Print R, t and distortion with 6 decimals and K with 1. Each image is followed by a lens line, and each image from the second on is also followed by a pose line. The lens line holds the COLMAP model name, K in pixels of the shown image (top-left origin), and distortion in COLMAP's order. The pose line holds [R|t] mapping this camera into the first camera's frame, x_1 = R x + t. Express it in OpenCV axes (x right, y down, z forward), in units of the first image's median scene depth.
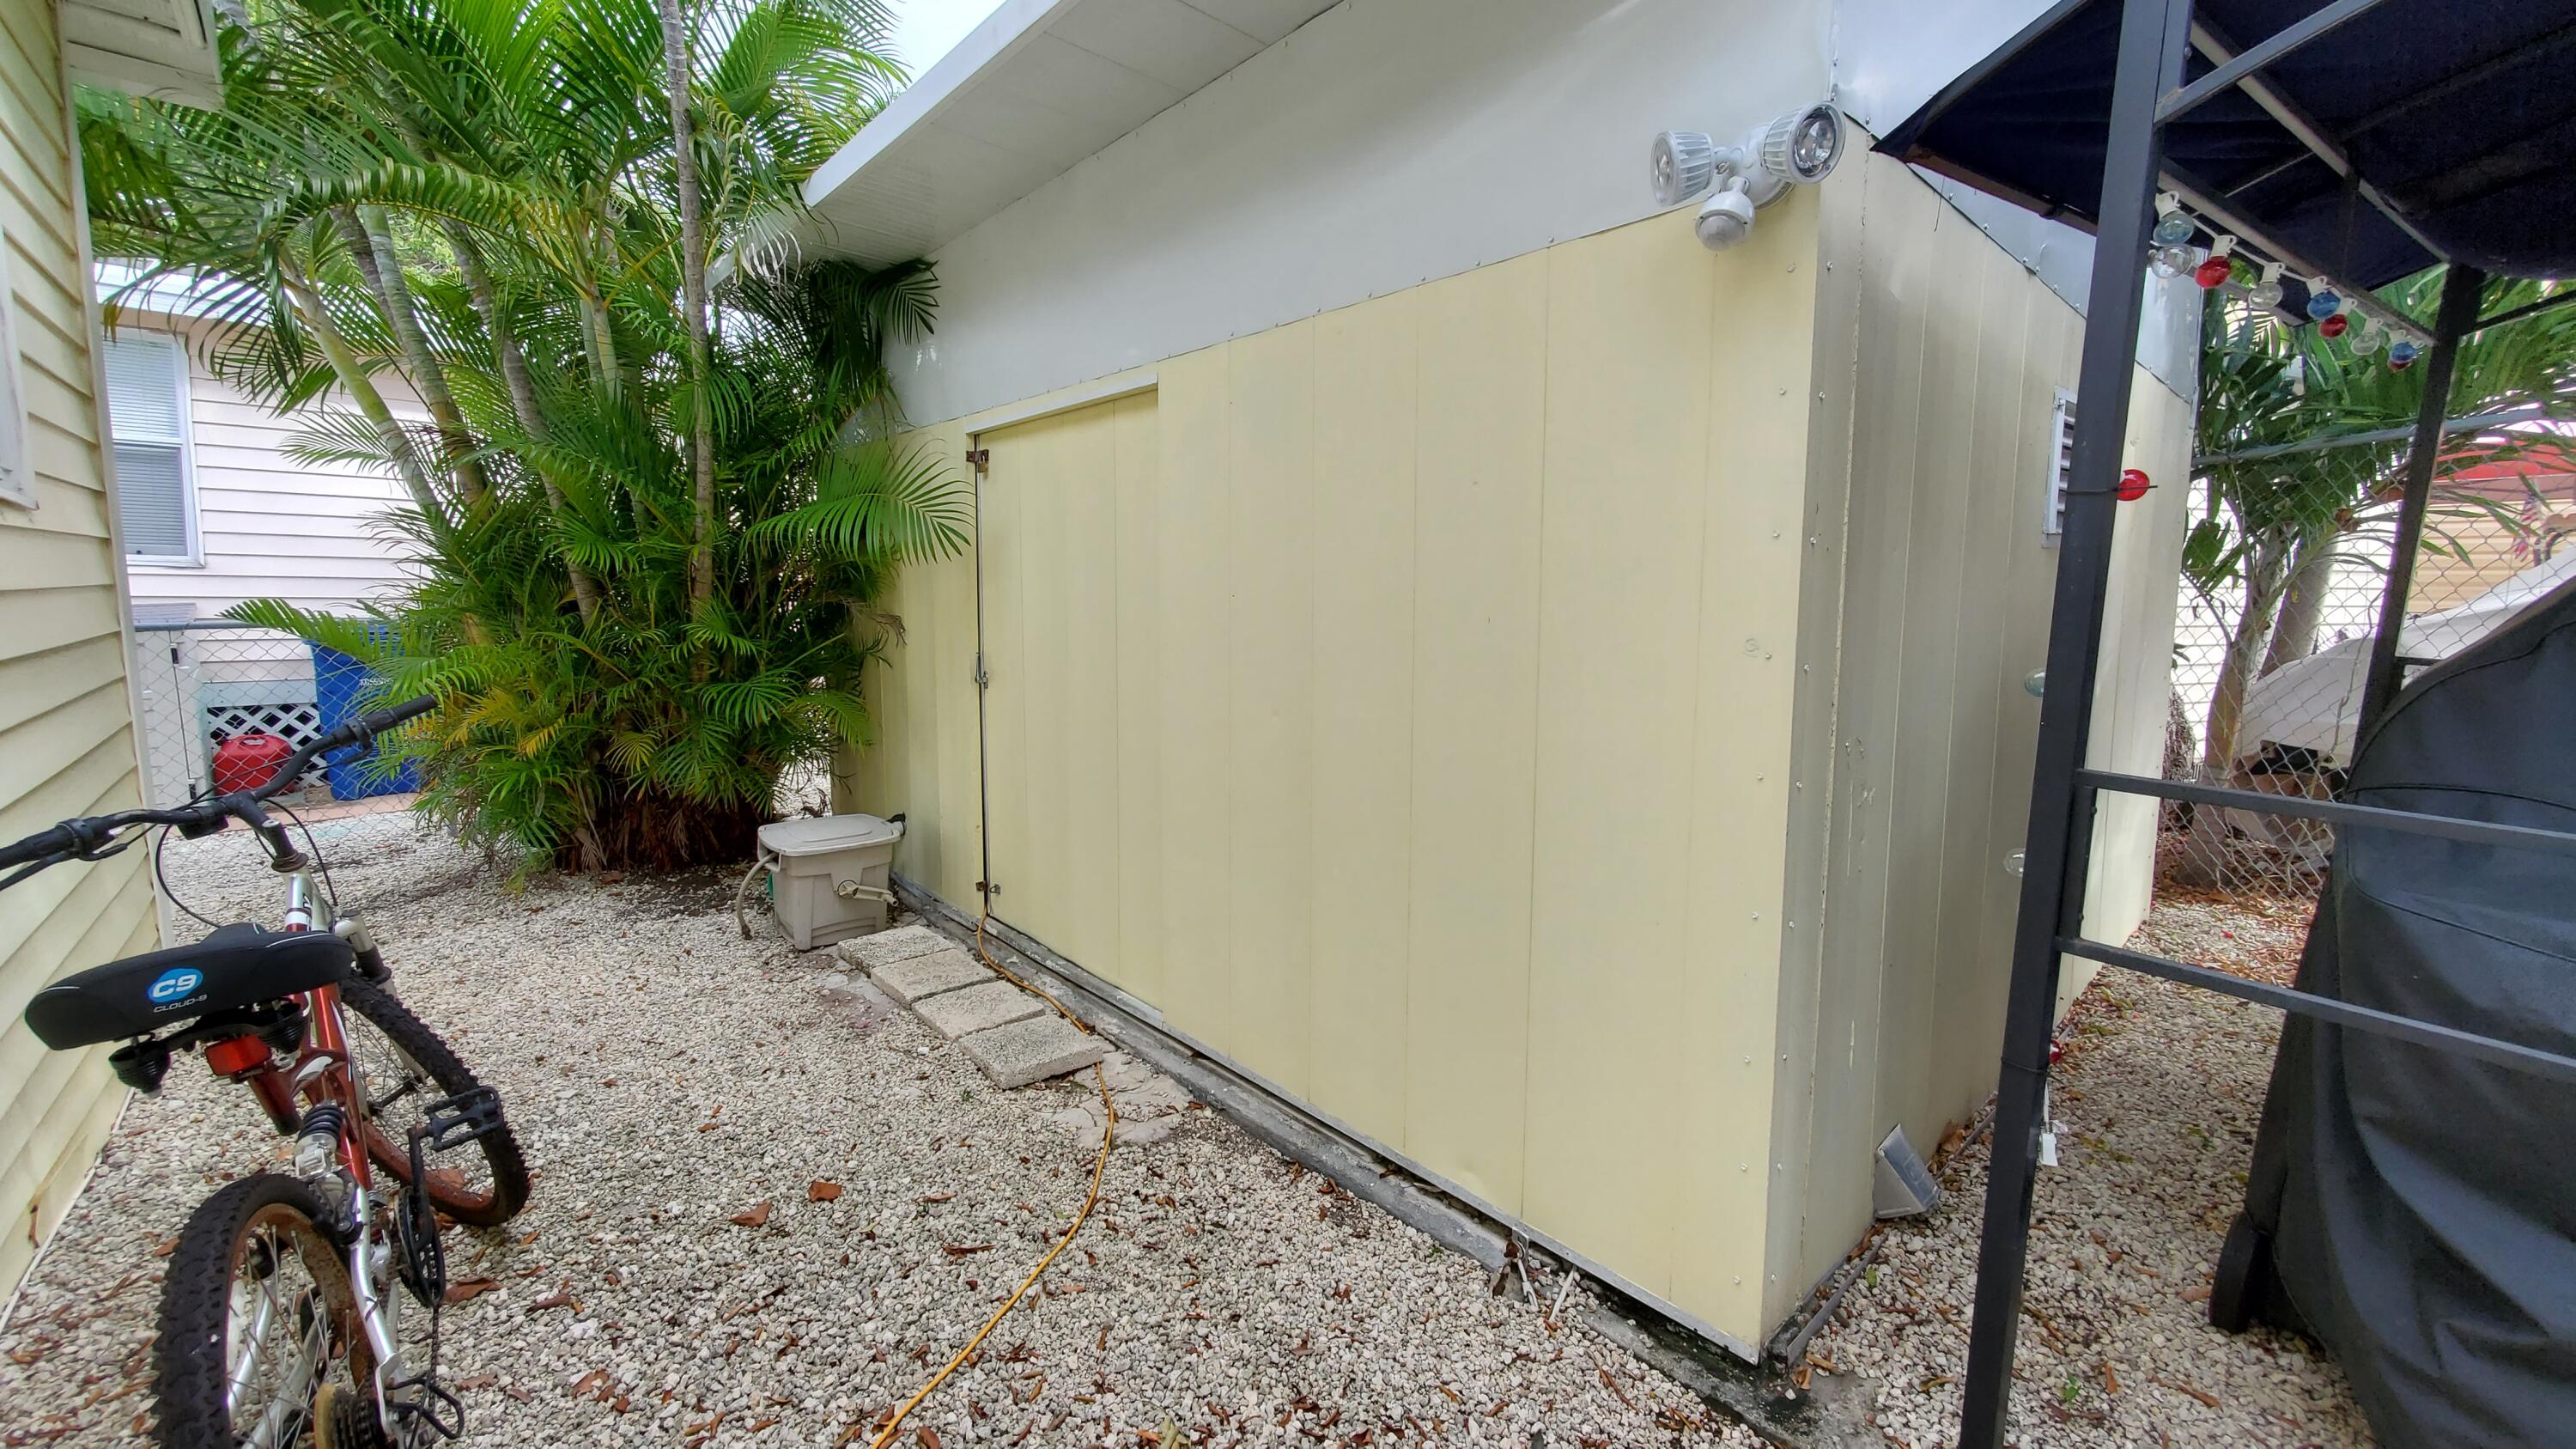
lens RADIAL K [[1030.4, 0, 1281.0], [0, 1030.4, 716.1], [0, 0, 1]] dist [0.001366, 0.000123]
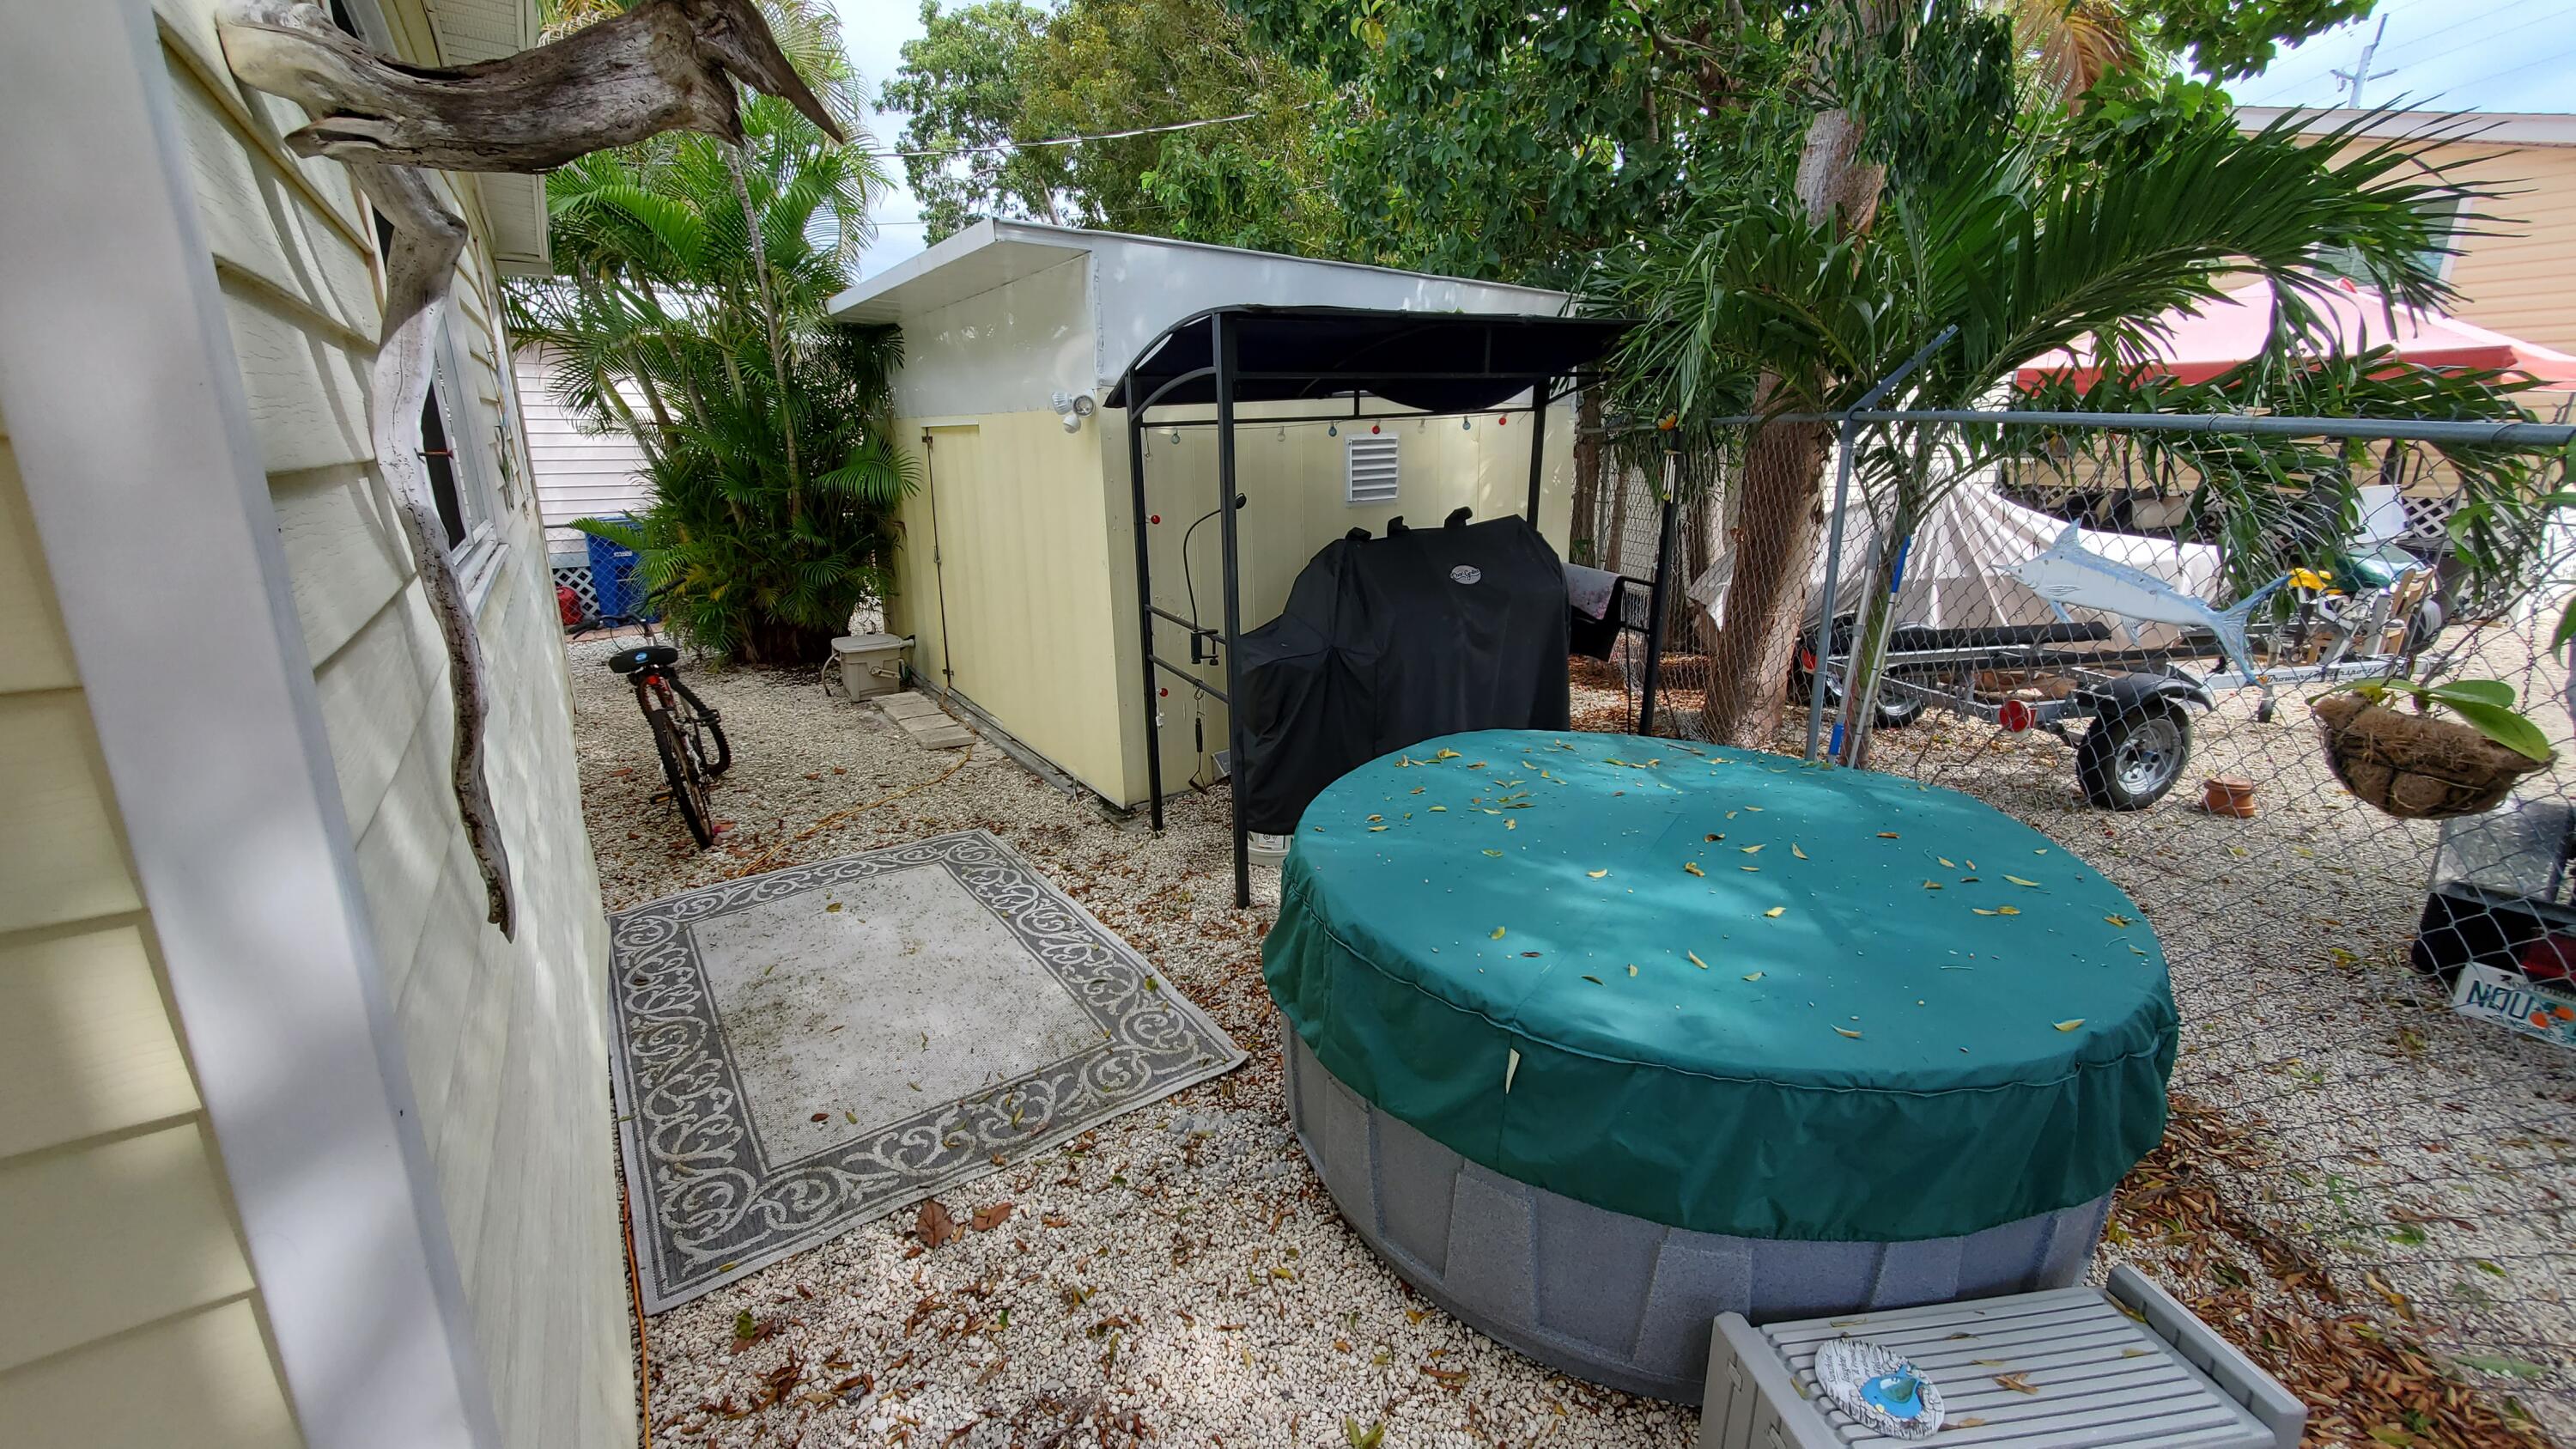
lens RADIAL K [[1021.4, 0, 1300.8], [0, 1021.4, 723.8], [0, 0, 1]] dist [0.001273, 0.000038]
pose [[0.994222, 0.020995, -0.105268, 0.536706], [-0.005005, 0.988685, 0.149922, -0.023925], [0.107225, -0.148529, 0.983078, -0.757504]]
